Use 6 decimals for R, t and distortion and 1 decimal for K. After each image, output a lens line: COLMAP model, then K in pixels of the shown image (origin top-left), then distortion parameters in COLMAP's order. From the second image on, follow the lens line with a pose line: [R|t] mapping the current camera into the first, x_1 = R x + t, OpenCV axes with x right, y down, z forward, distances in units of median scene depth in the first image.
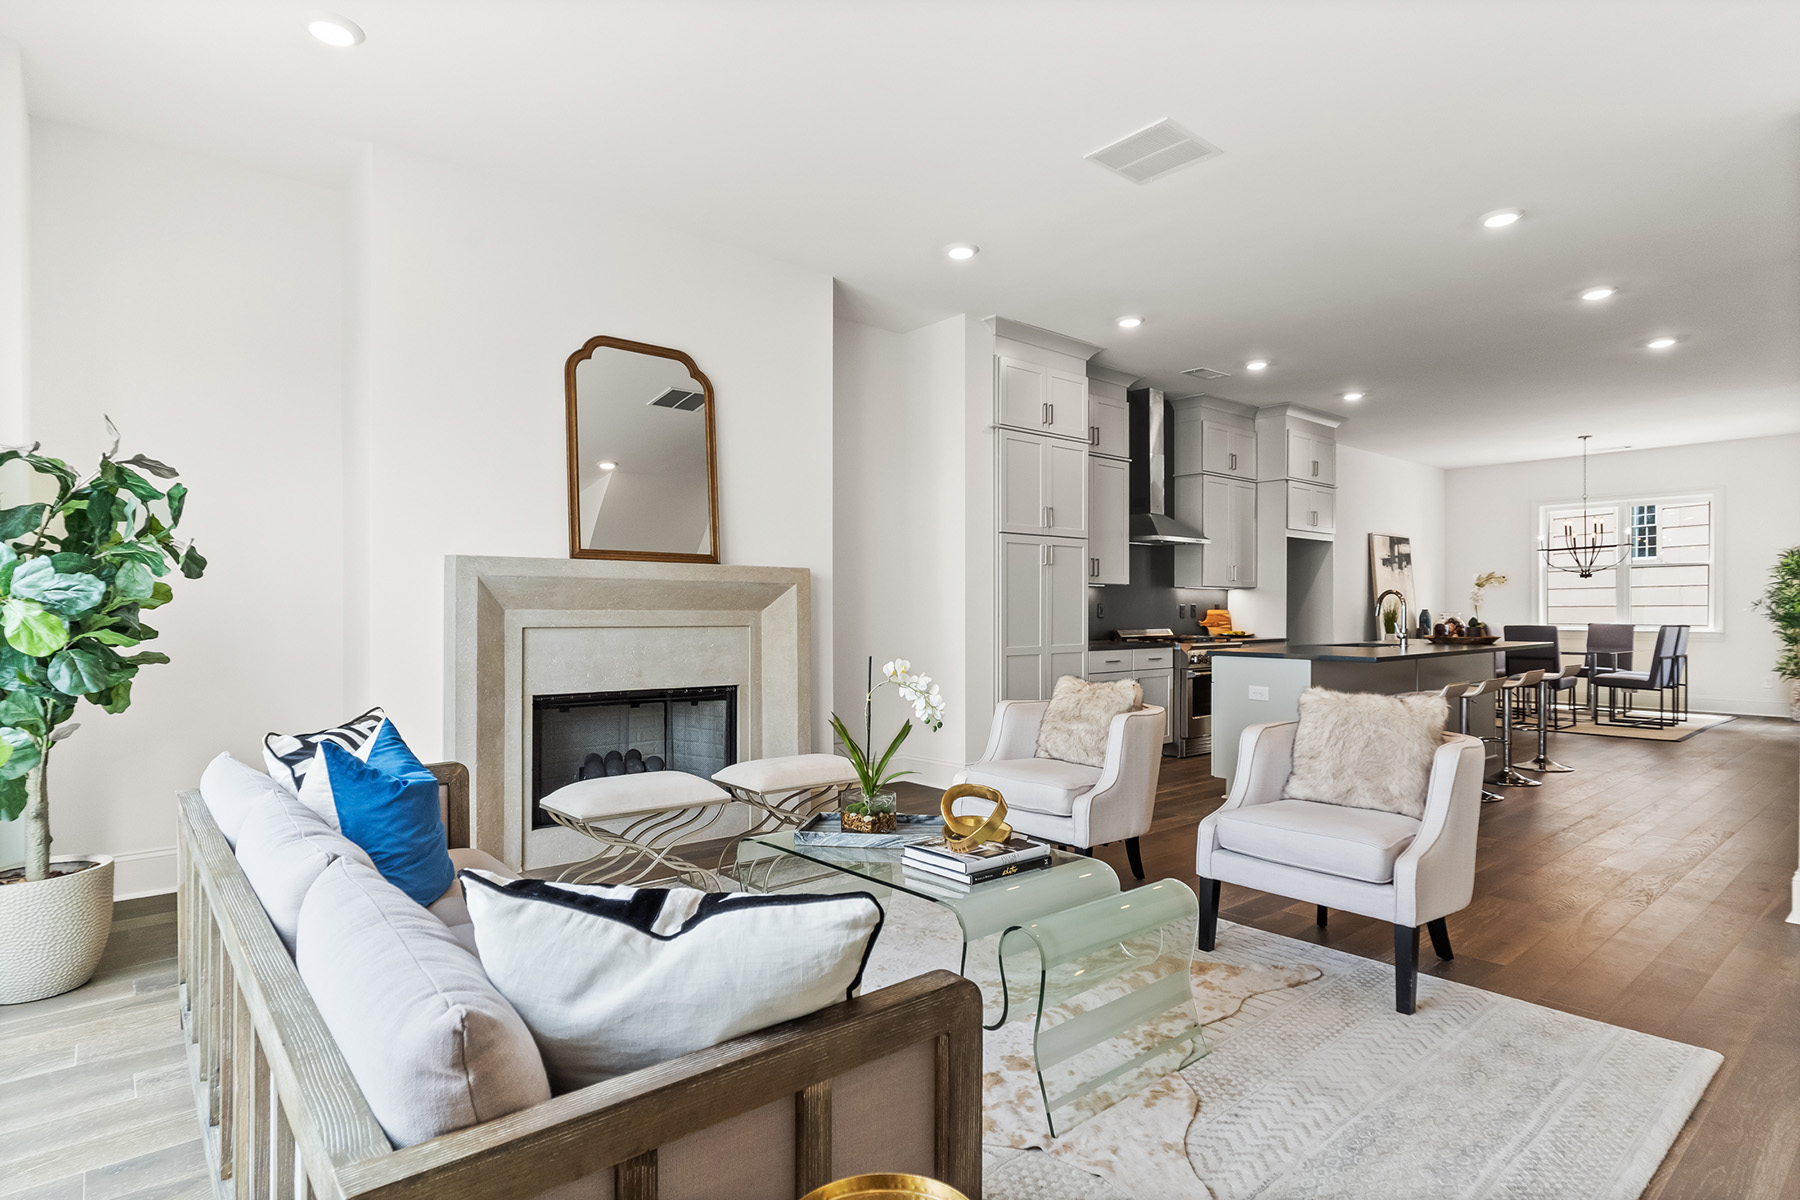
lens RADIAL K [[939.3, 0, 902.0], [0, 939.3, 616.6], [0, 0, 1]] dist [-0.002549, -0.000208]
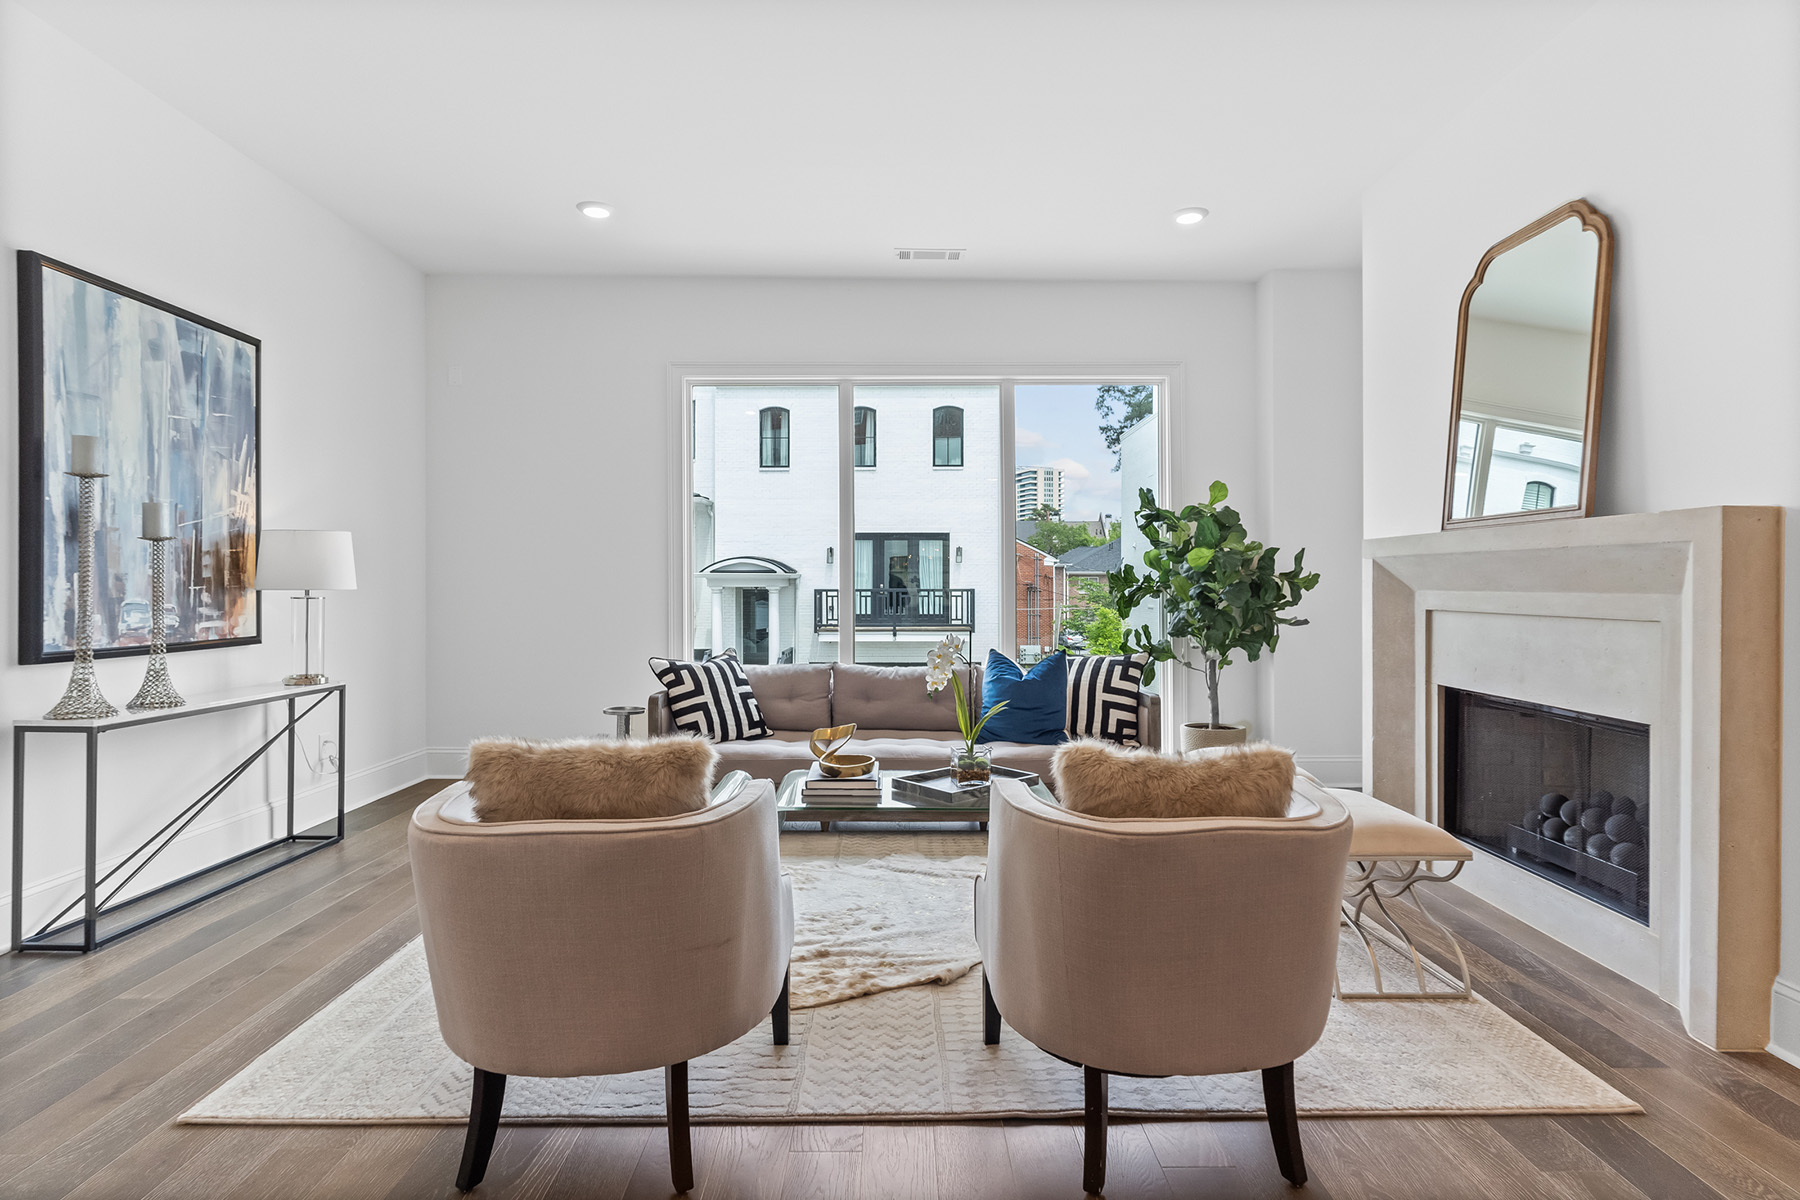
lens RADIAL K [[917.9, 0, 895.8], [0, 917.9, 590.0], [0, 0, 1]] dist [-0.001705, 0.000116]
pose [[-0.643502, 0.003608, -0.765436, 0.373727], [-0.004763, 0.999951, 0.008717, -0.007751], [0.765430, 0.009255, -0.643453, 0.693076]]
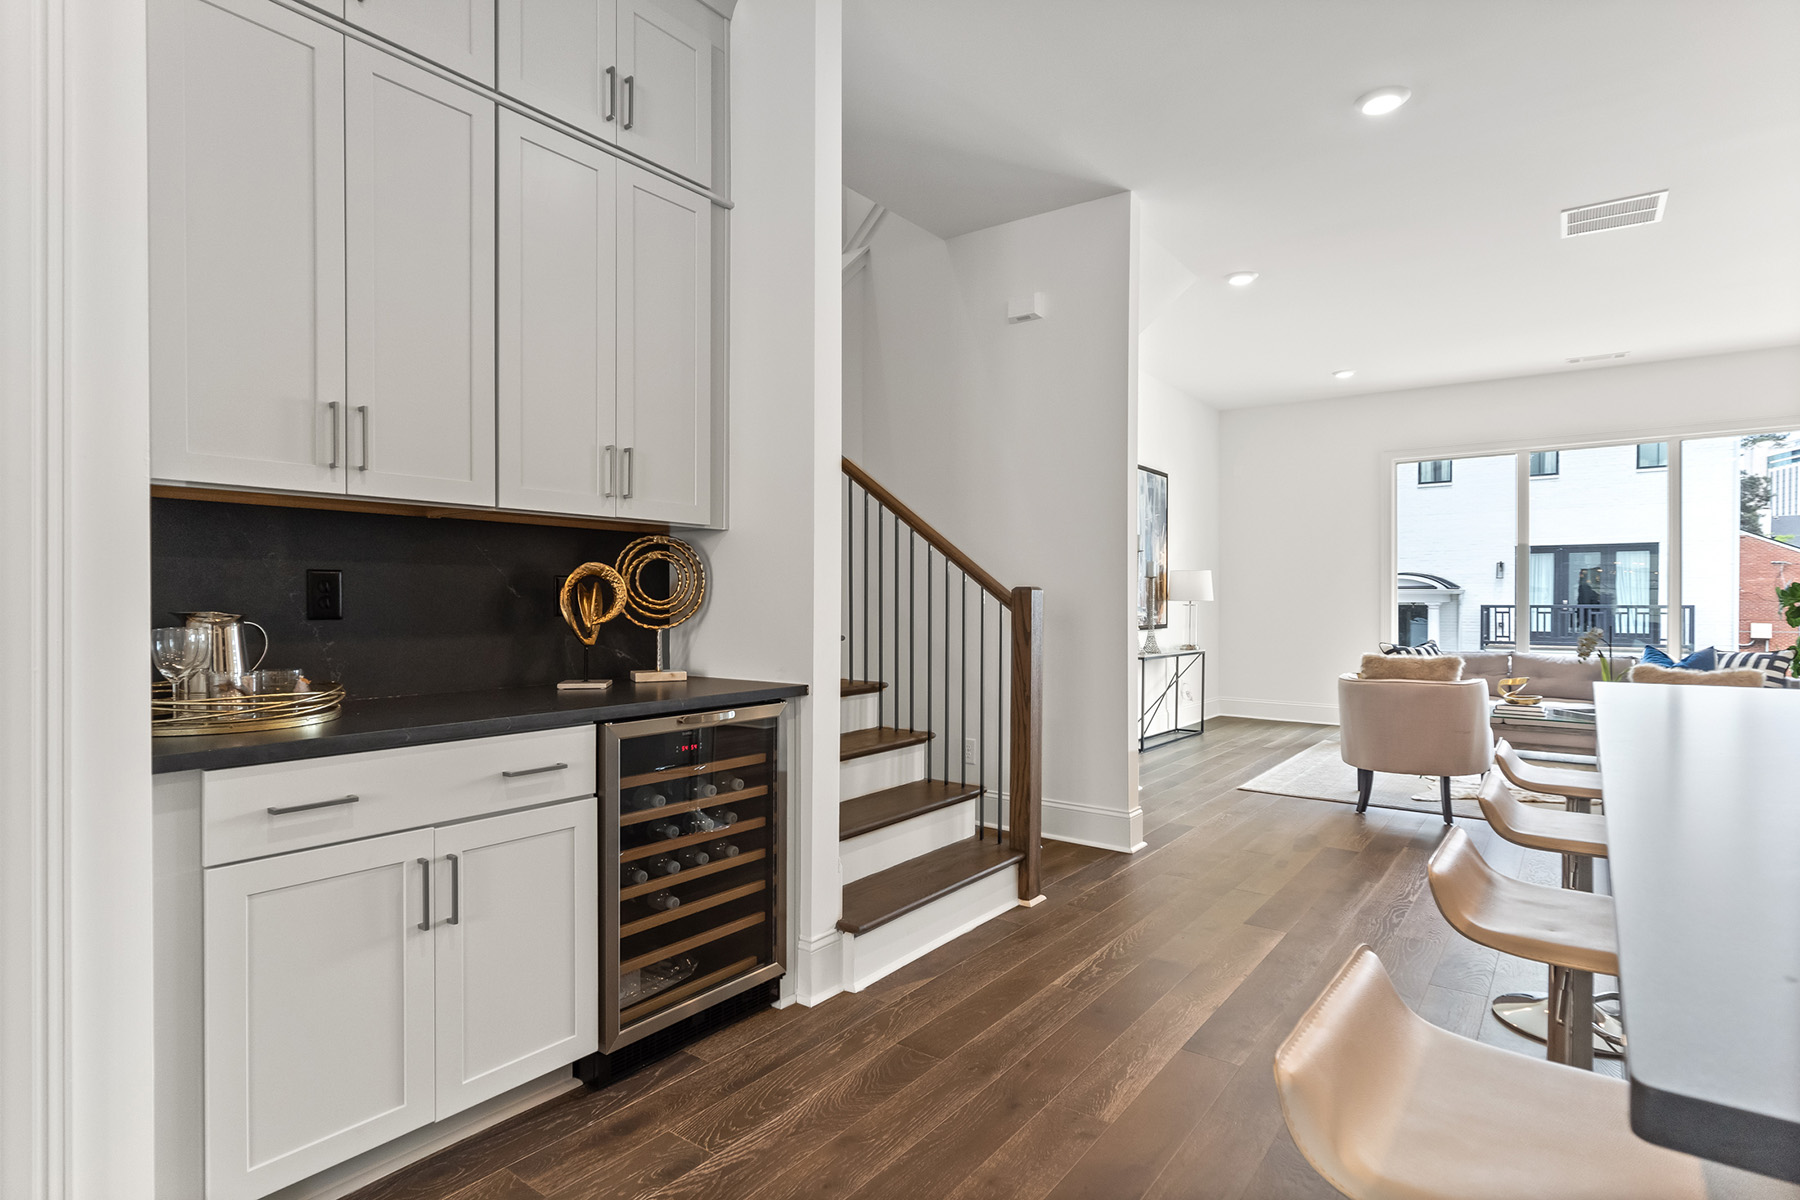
lens RADIAL K [[927.0, 0, 905.5], [0, 927.0, 606.6], [0, 0, 1]] dist [-0.001897, 0.001128]
pose [[-0.972953, -0.000763, -0.231003, 0.758249], [-0.003633, 0.999921, 0.011999, -0.006582], [0.230975, 0.012514, -0.972879, 1.048992]]
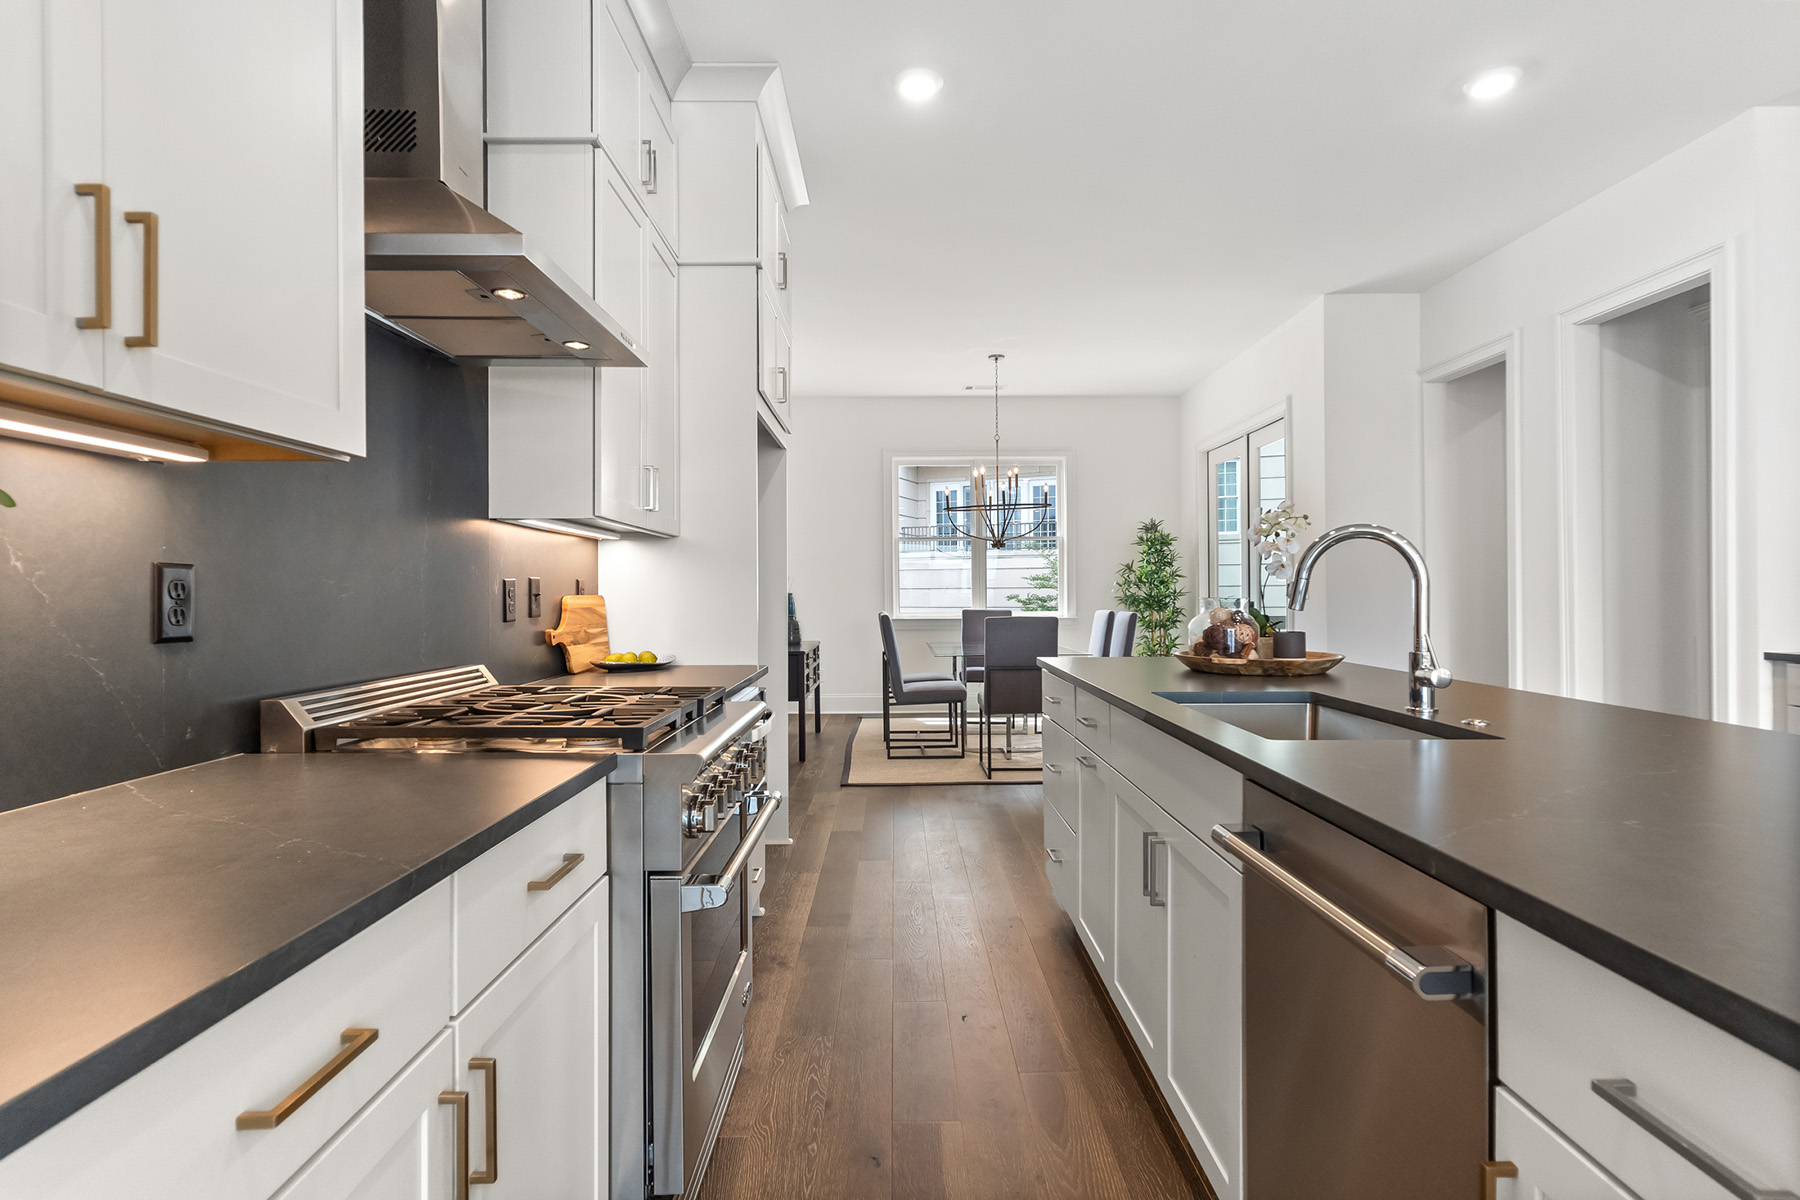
lens RADIAL K [[917.9, 0, 895.8], [0, 917.9, 590.0], [0, 0, 1]] dist [-0.001705, 0.000116]
pose [[0.647430, -0.001343, 0.762124, 0.183005], [0.010296, 0.999923, -0.006985, -0.006615], [-0.762055, 0.012369, 0.647394, 0.851993]]
